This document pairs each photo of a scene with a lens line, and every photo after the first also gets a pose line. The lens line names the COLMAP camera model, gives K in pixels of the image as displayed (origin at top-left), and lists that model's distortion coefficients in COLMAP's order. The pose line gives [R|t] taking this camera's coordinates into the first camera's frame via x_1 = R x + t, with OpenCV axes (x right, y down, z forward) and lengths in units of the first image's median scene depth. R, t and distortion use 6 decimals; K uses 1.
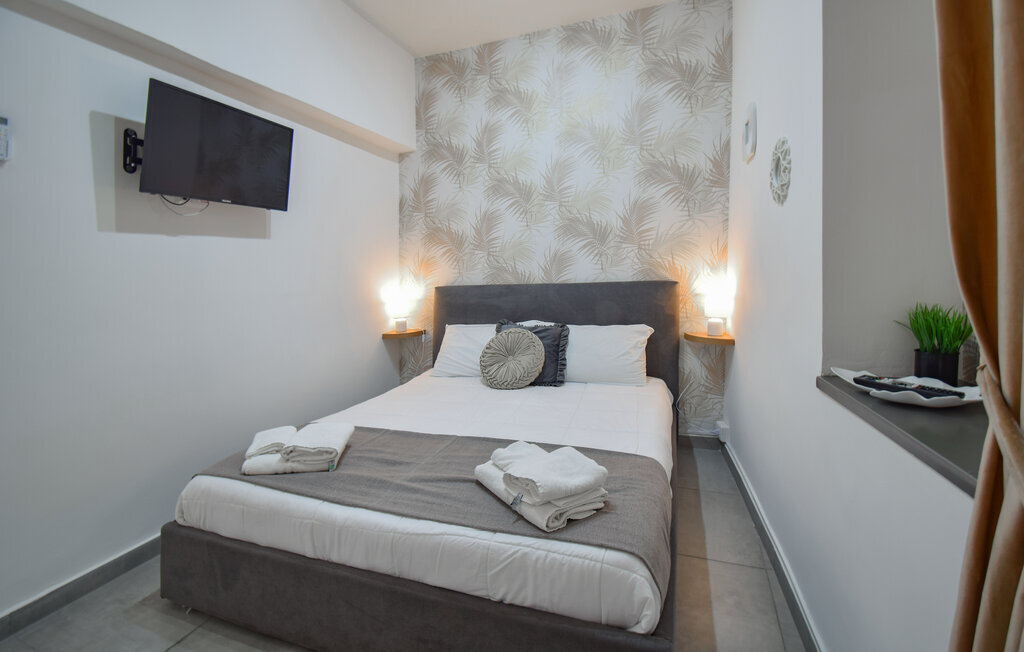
lens RADIAL K [[480.3, 0, 505.4], [0, 480.3, 316.7], [0, 0, 1]] dist [0.020653, -0.003959]
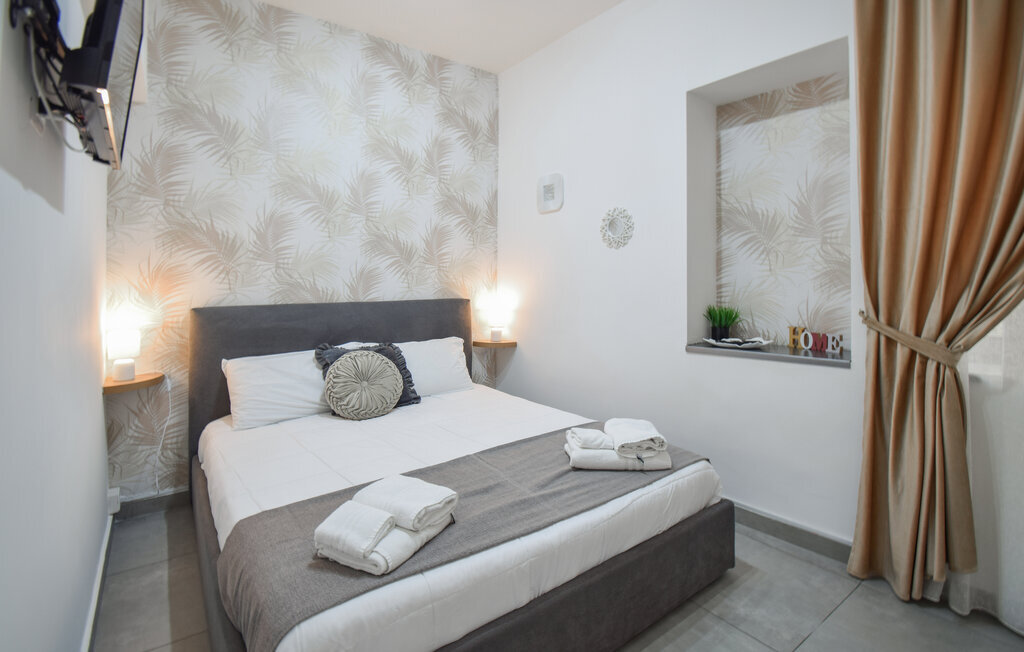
lens RADIAL K [[480.3, 0, 513.6], [0, 480.3, 335.1], [0, 0, 1]] dist [0.020653, -0.003959]
pose [[0.523999, -0.065845, 0.849170, -0.584943], [0.075994, 0.996645, 0.030387, -0.011004], [-0.848322, 0.048609, 0.527244, 0.272468]]
